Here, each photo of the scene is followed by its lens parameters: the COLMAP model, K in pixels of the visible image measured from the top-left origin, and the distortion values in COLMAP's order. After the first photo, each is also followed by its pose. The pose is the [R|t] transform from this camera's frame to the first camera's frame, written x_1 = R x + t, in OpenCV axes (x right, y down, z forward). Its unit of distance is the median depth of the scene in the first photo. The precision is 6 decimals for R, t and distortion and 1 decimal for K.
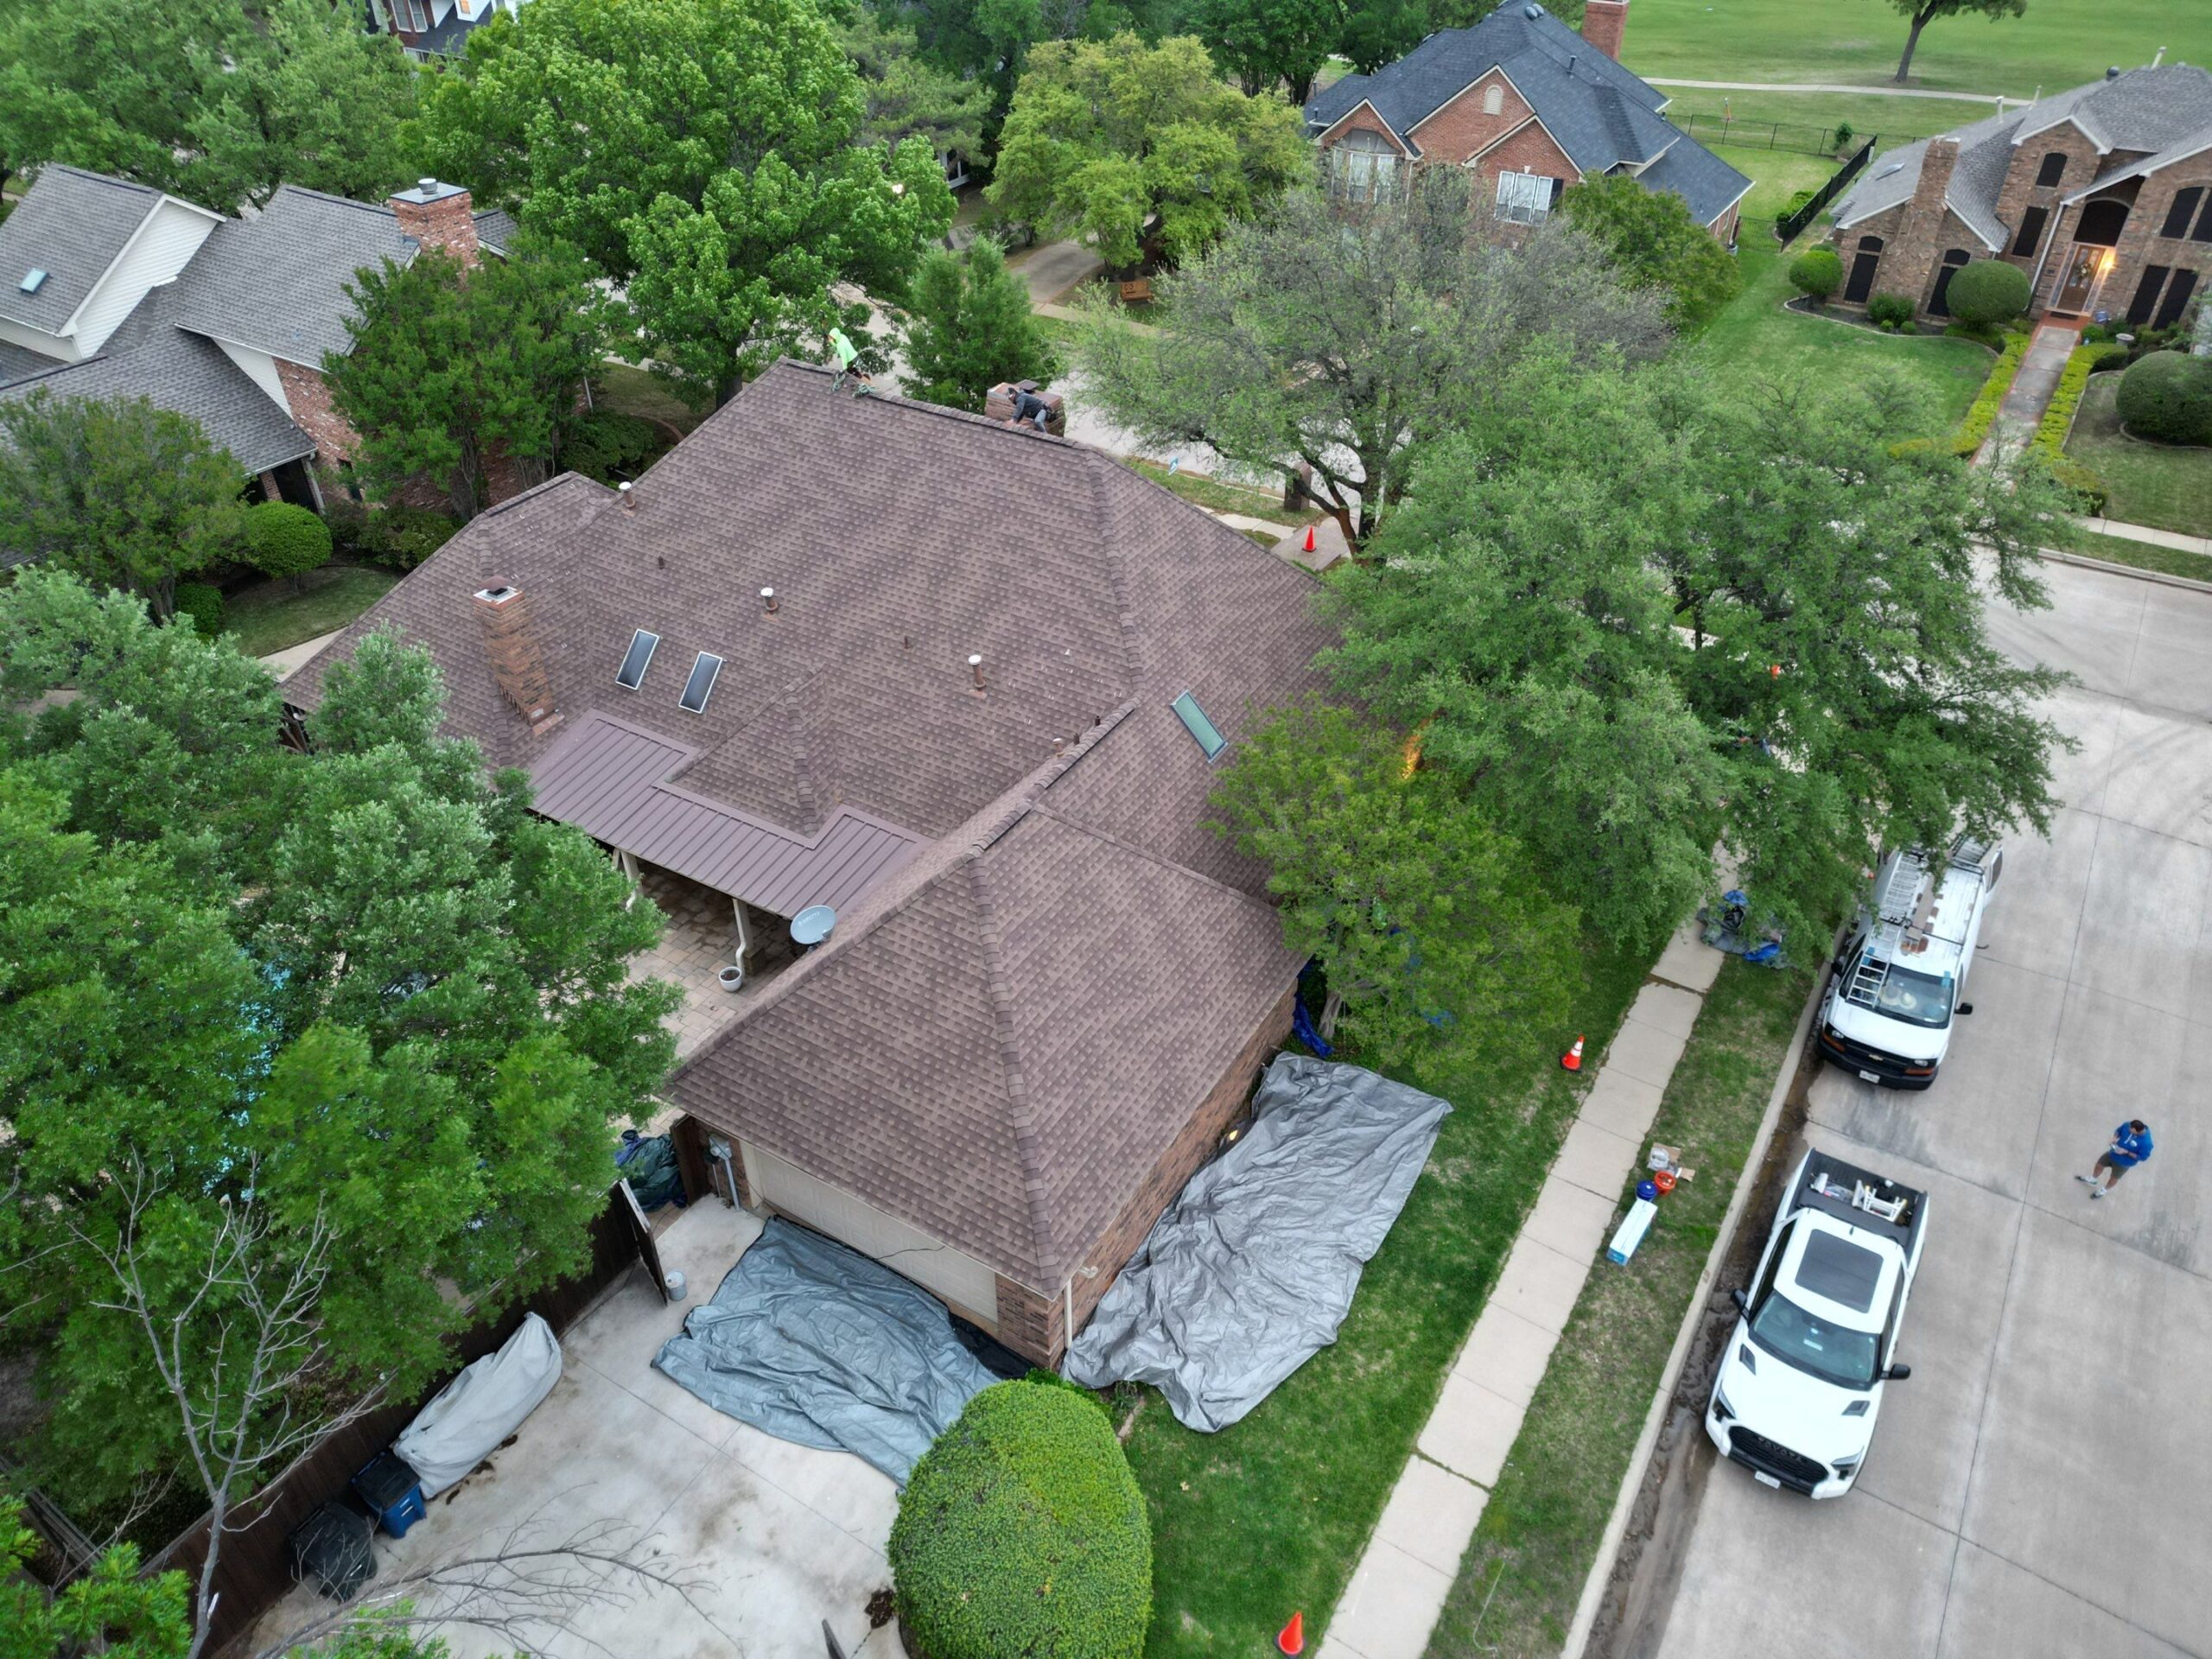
lens RADIAL K [[1465.6, 0, 1053.3], [0, 1465.6, 829.6], [0, 0, 1]] dist [0.064201, -0.038061]
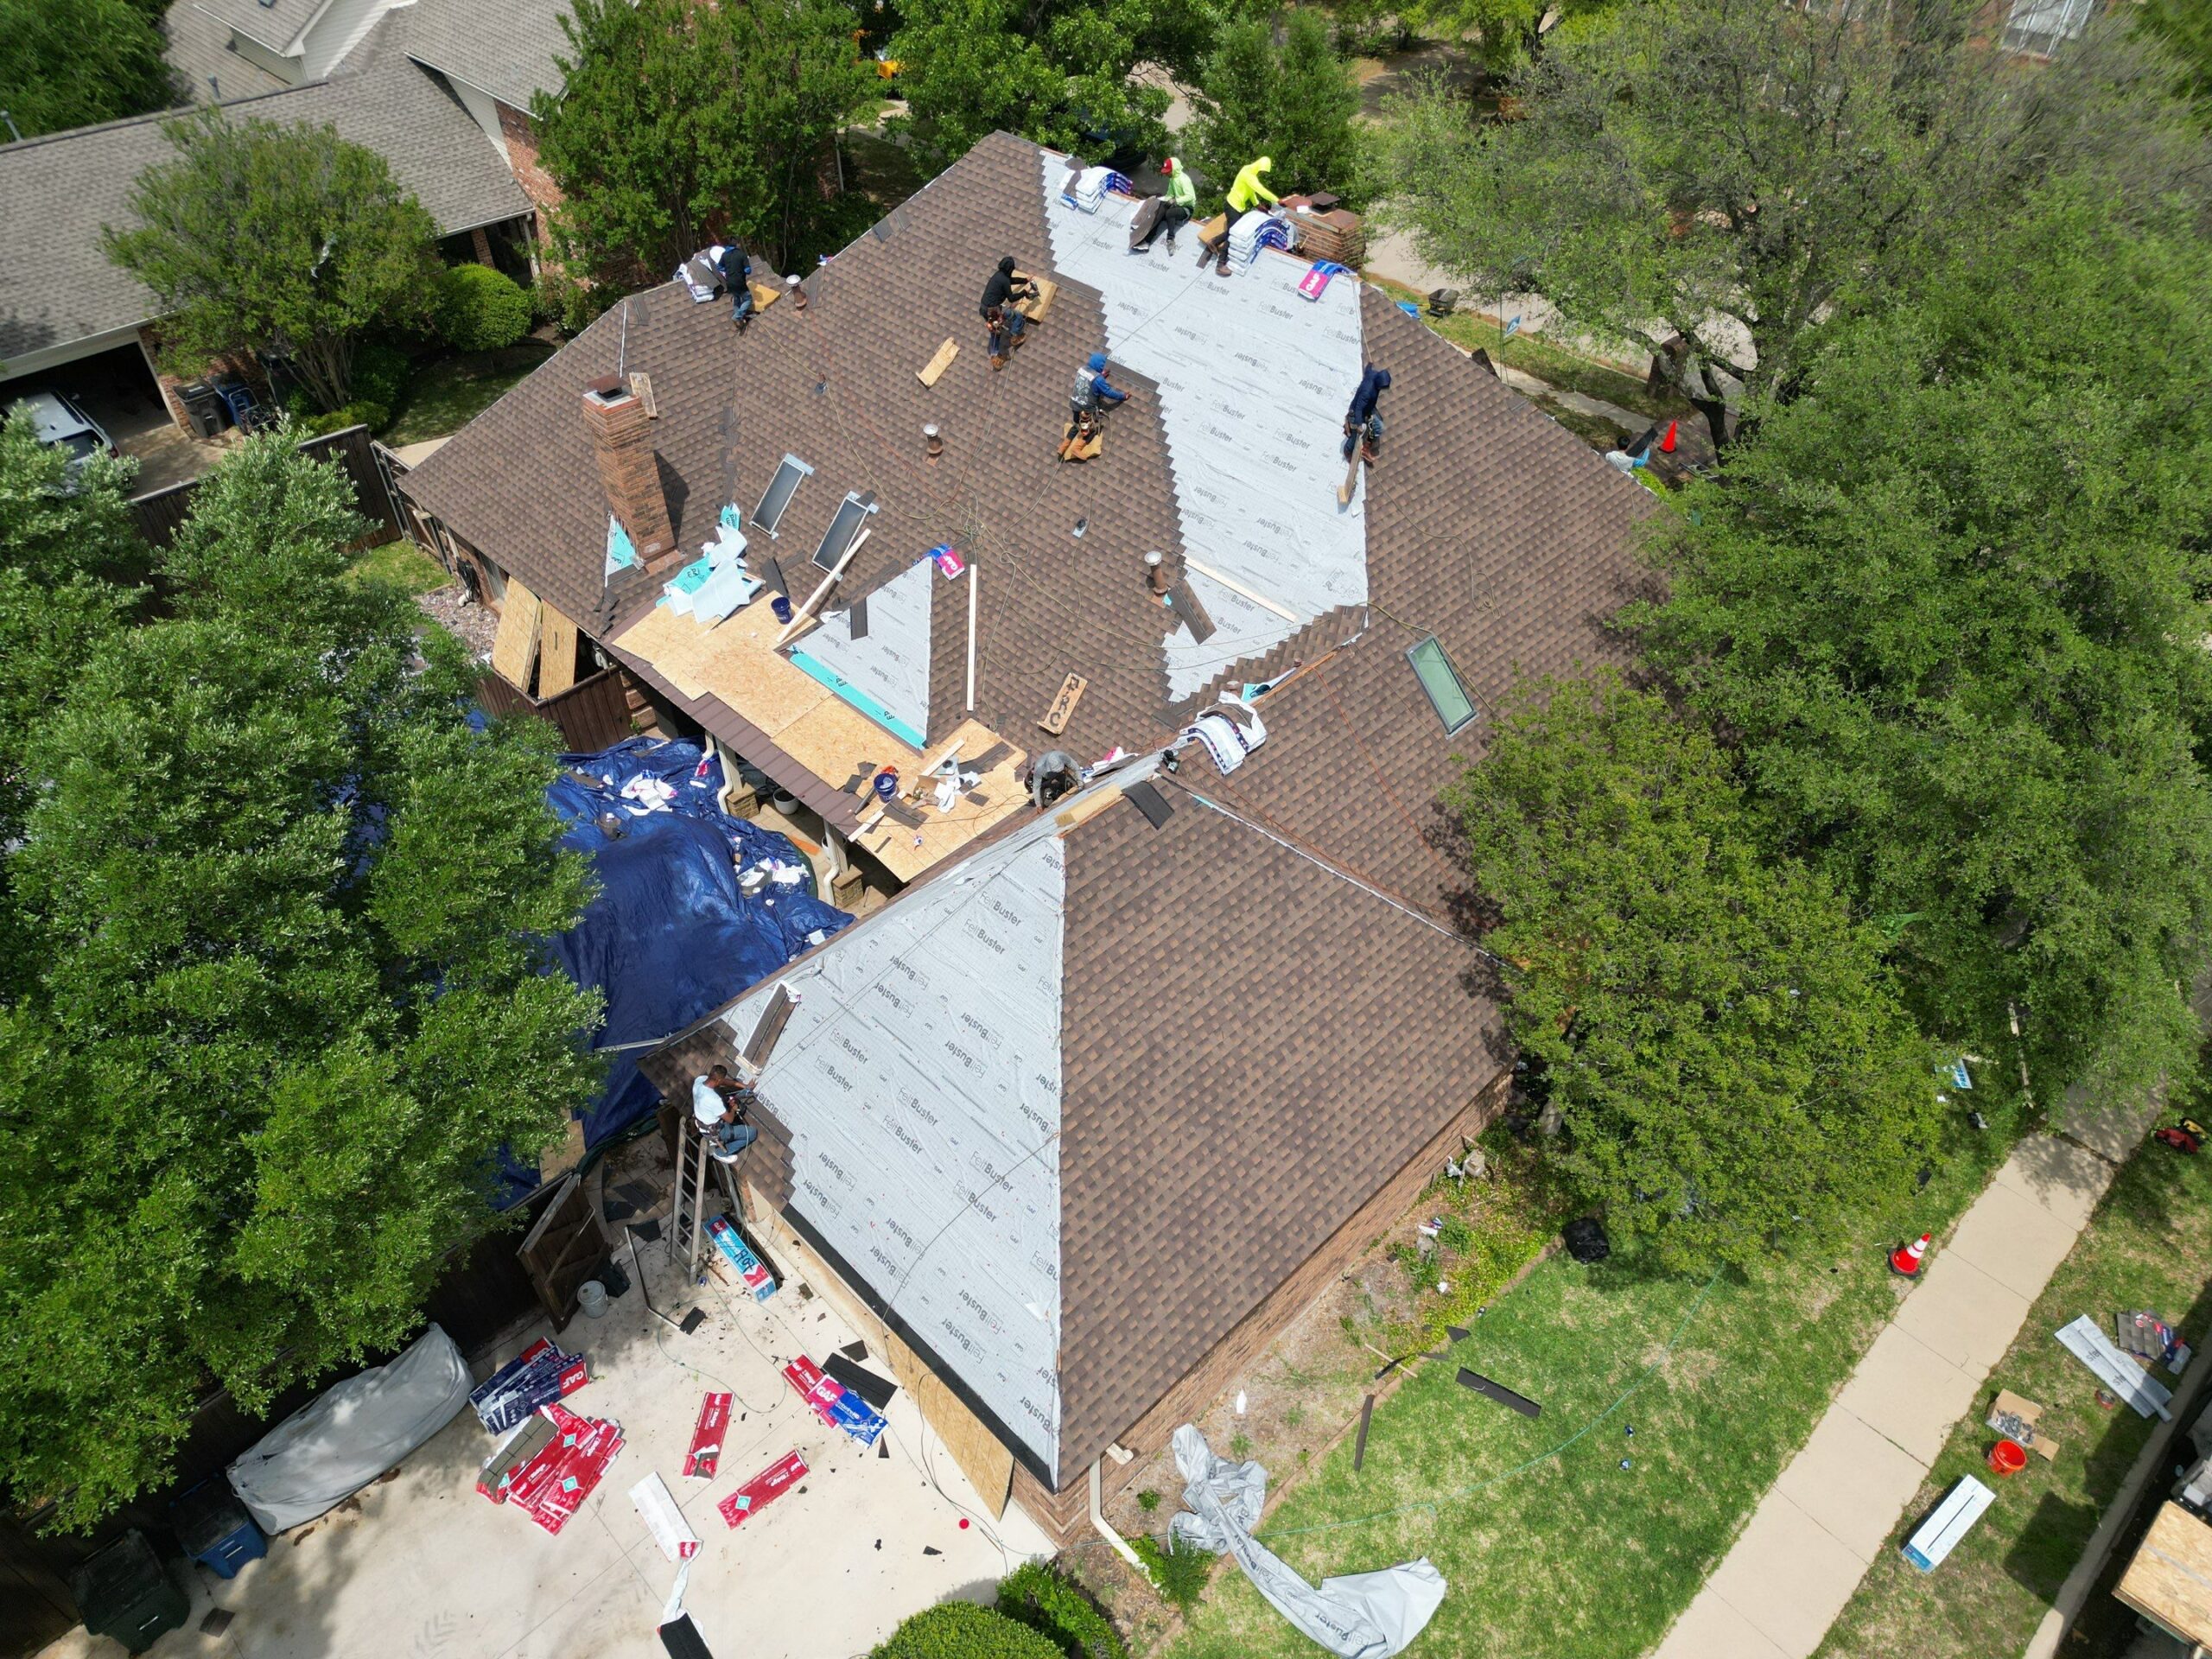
lens RADIAL K [[1477.9, 0, 1079.4], [0, 1477.9, 830.1], [0, 0, 1]] dist [0.086439, -0.067950]
pose [[0.973506, 0.159172, -0.164163, 0.044535], [-0.142750, 0.983907, 0.107467, -0.042164], [0.178627, -0.081186, 0.980562, 0.183151]]
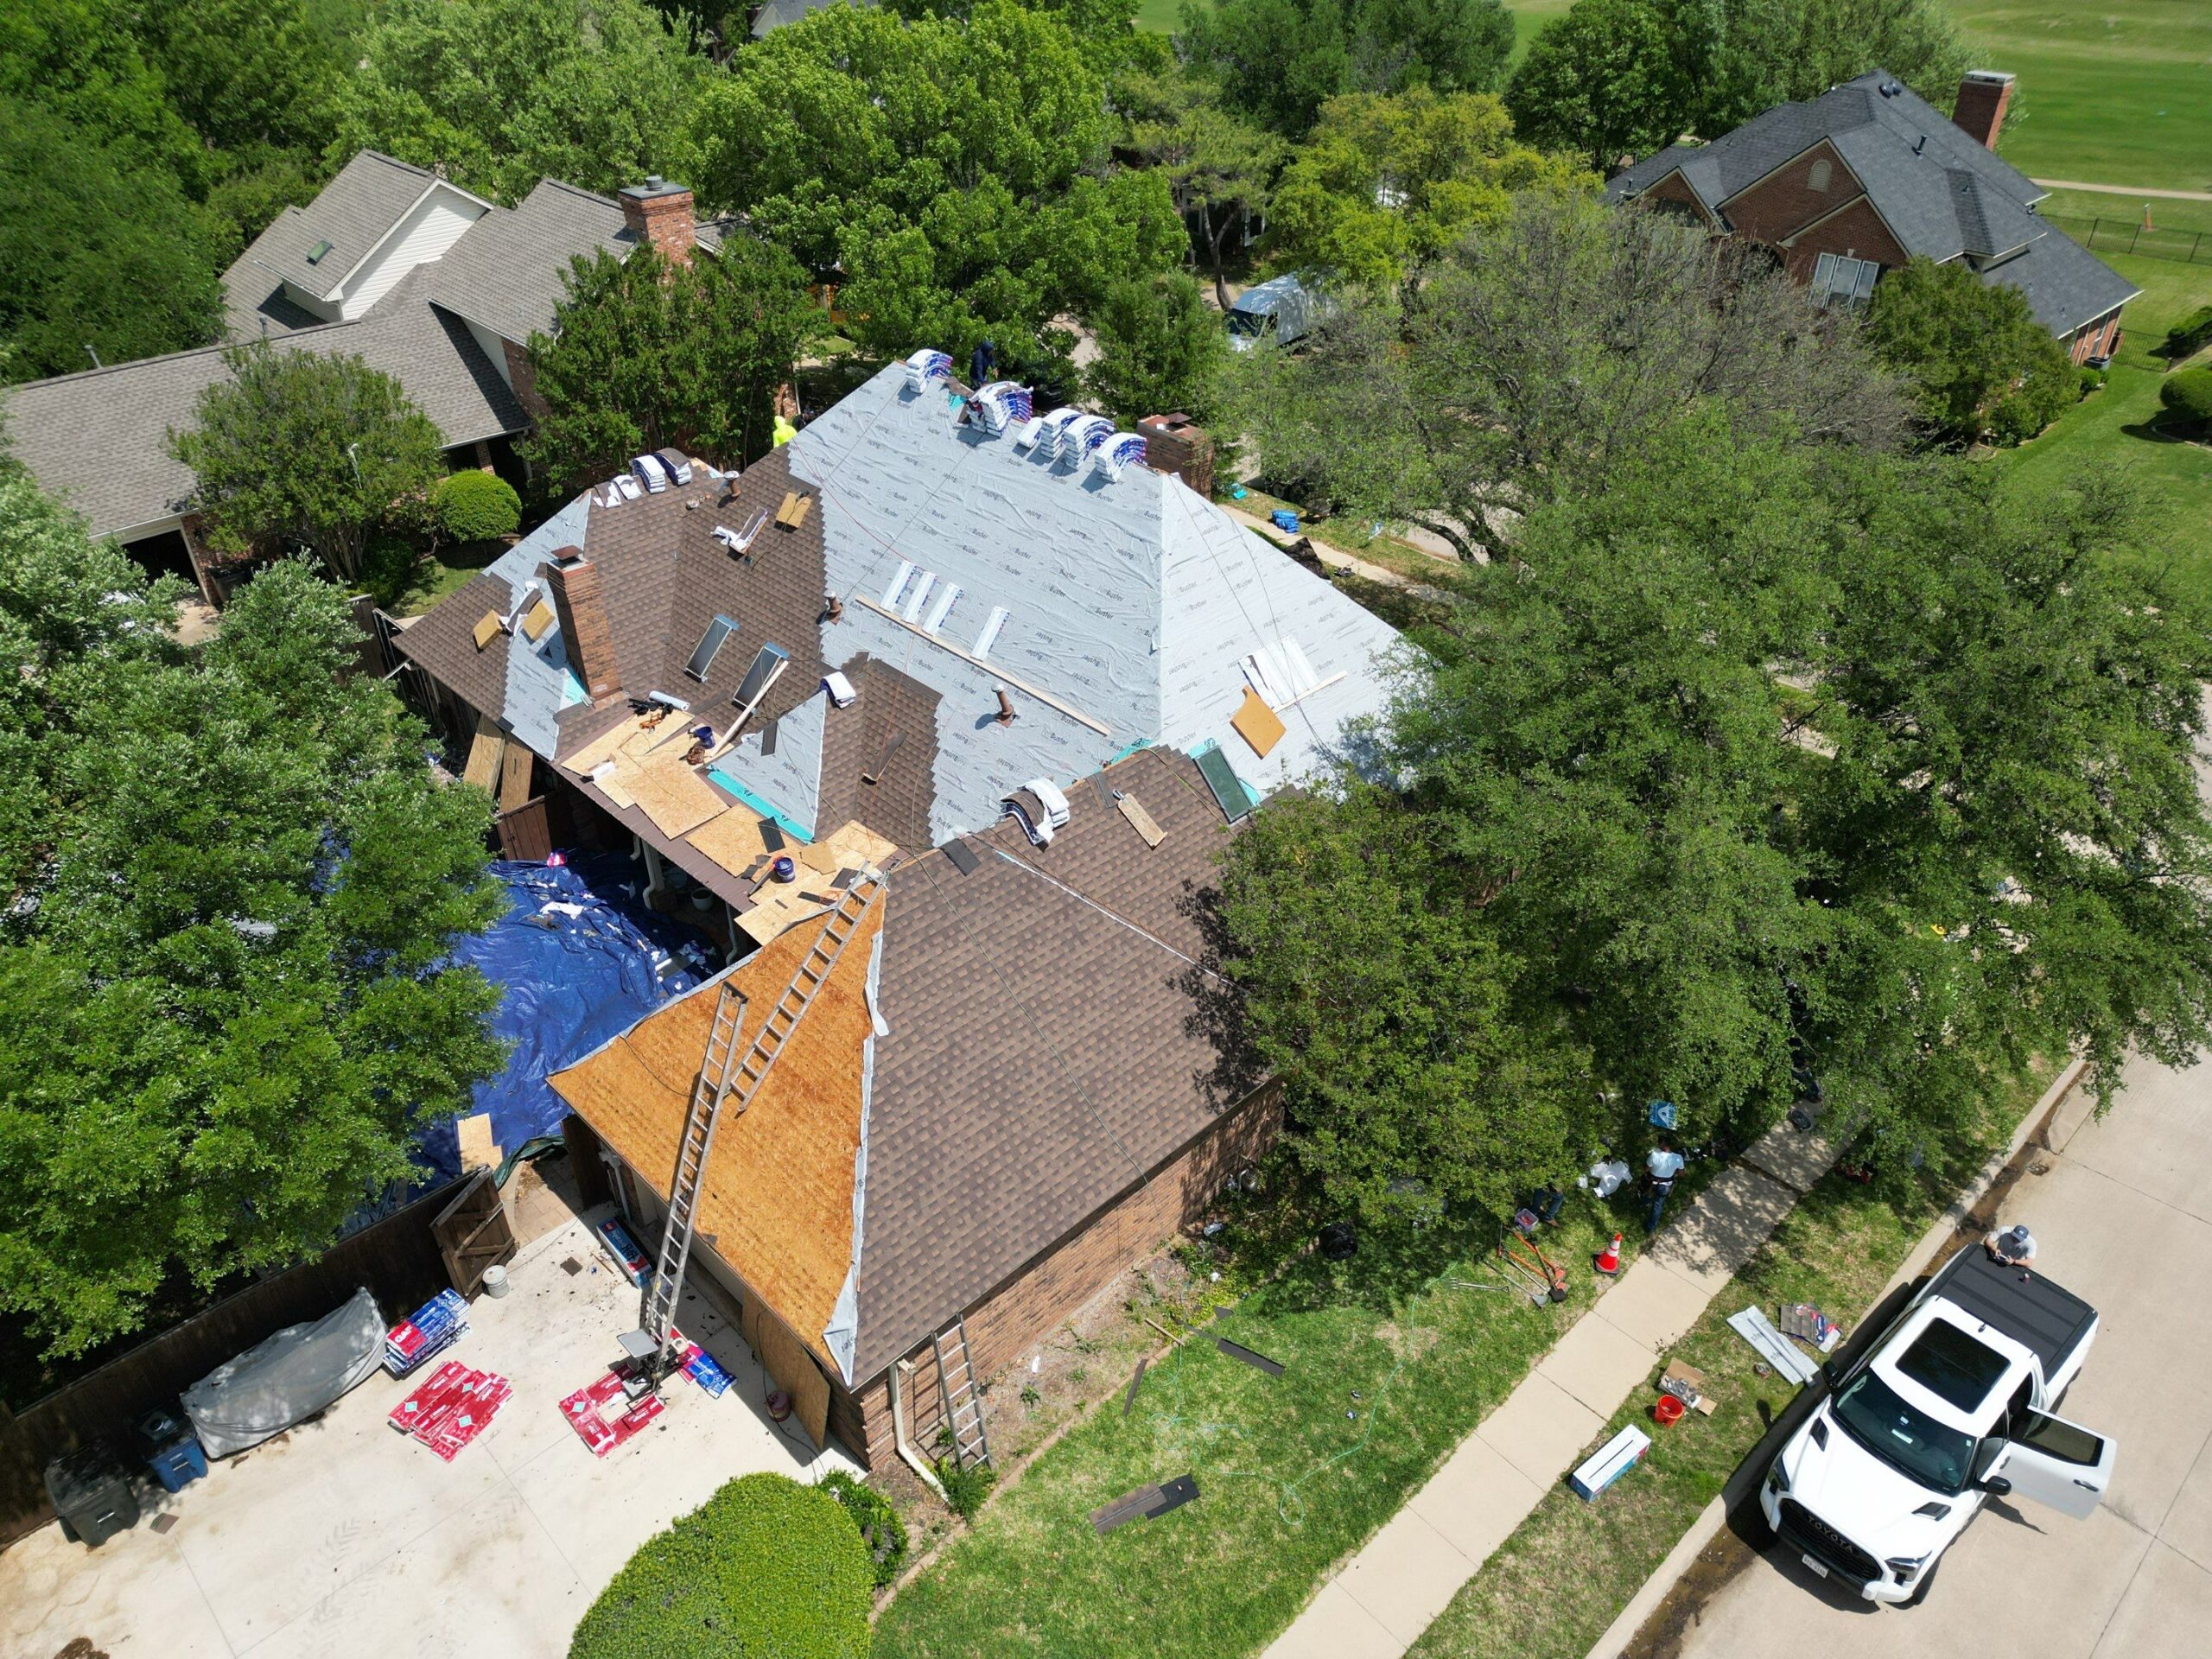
lens RADIAL K [[1465.6, 0, 1053.3], [0, 1465.6, 829.6], [0, 0, 1]] dist [0.064201, -0.038061]
pose [[0.970973, 0.143427, -0.191413, 0.135139], [-0.151313, 0.988113, -0.027158, -0.002748], [0.185243, 0.055333, 0.981134, 0.080375]]
